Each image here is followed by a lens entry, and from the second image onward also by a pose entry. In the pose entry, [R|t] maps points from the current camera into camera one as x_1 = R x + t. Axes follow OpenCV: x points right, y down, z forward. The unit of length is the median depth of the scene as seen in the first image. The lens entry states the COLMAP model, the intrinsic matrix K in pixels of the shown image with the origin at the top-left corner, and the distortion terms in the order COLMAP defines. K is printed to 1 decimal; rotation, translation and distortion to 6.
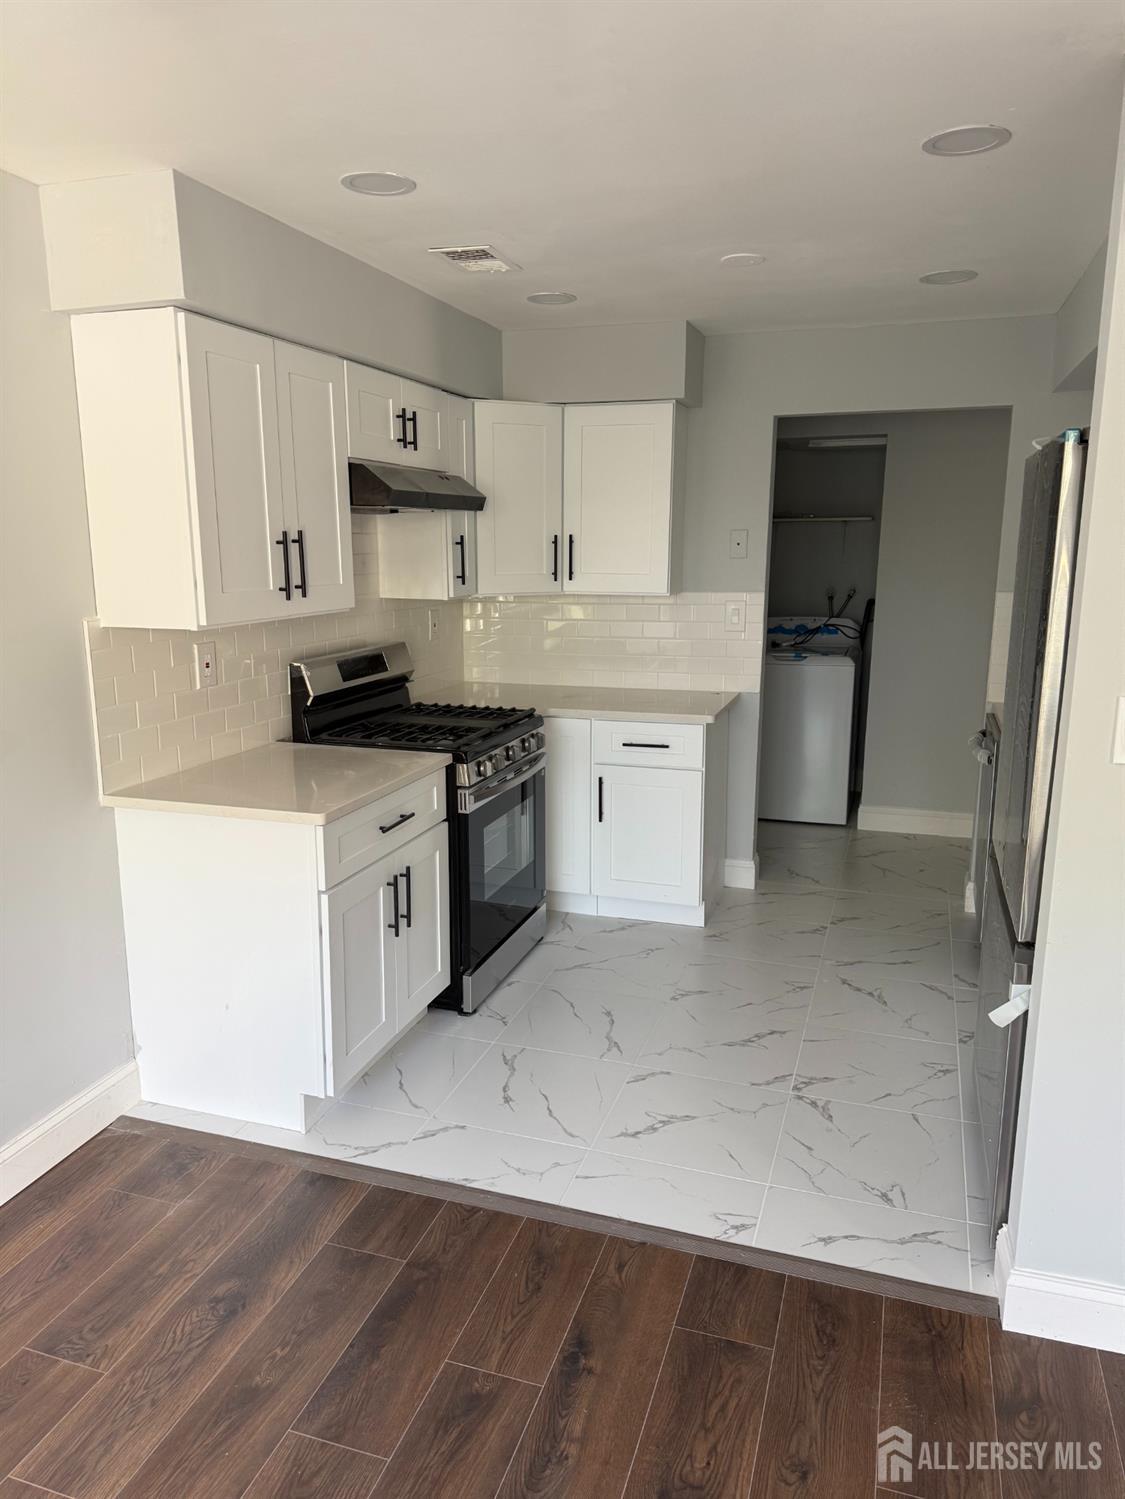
lens RADIAL K [[1050.2, 0, 562.5], [0, 1050.2, 749.5], [0, 0, 1]] dist [-0.032067, 0.000965]
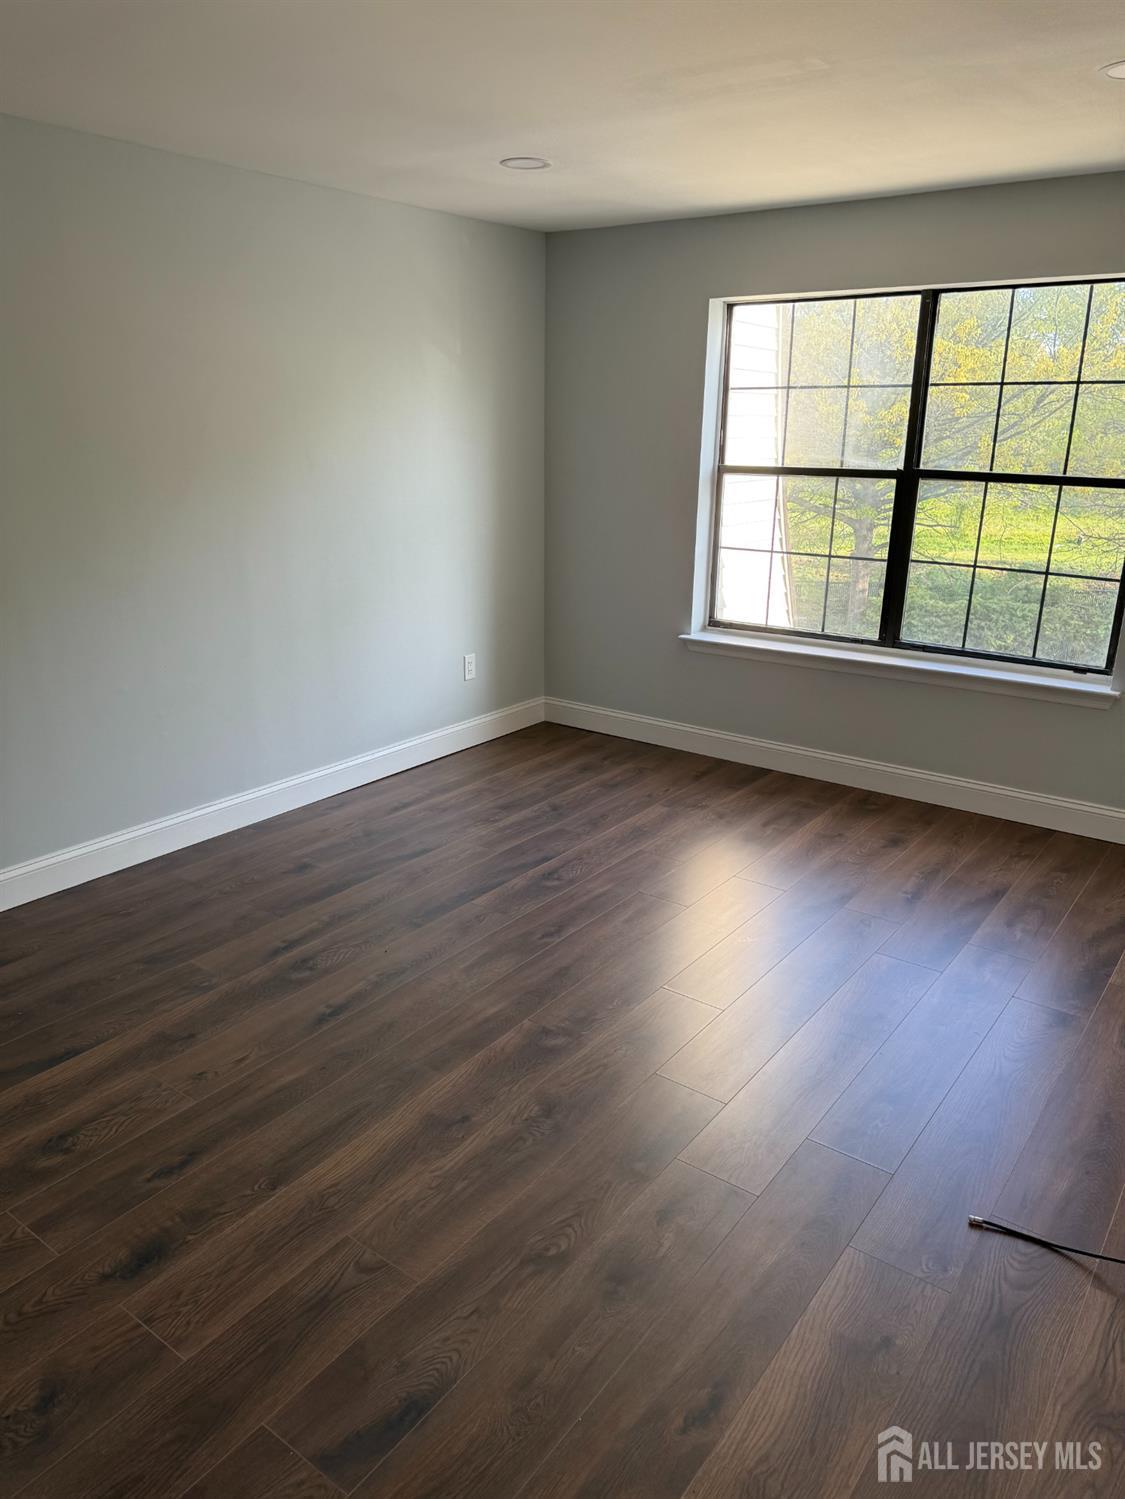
lens RADIAL K [[1050.2, 0, 562.5], [0, 1050.2, 749.5], [0, 0, 1]] dist [-0.032067, 0.000965]
pose [[-0.947447, -0.083977, 0.308694, -0.985066], [0.077272, 0.876289, 0.475550, -0.258269], [-0.310440, 0.474412, -0.823748, 1.425776]]
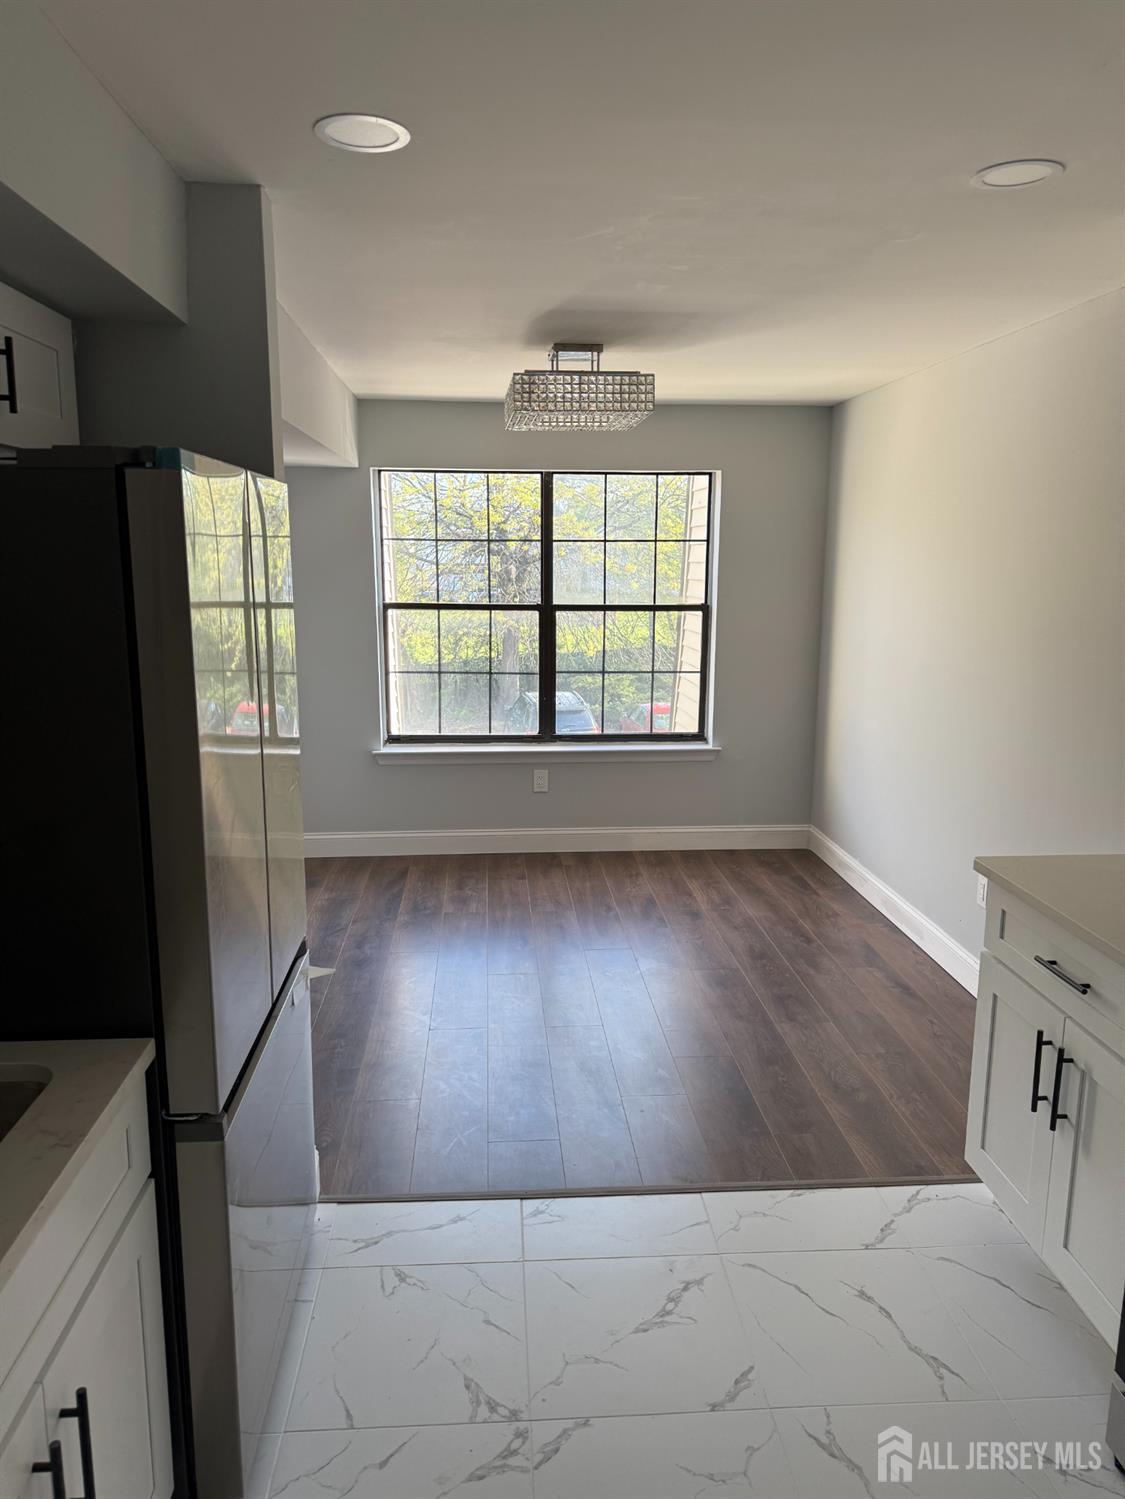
lens RADIAL K [[1050.2, 0, 562.5], [0, 1050.2, 749.5], [0, 0, 1]] dist [-0.032067, 0.000965]
pose [[-0.925739, 0.071211, -0.371398, 0.539399], [-0.076698, 0.926343, 0.368790, -0.408083], [0.370304, 0.369889, -0.852090, 1.844147]]
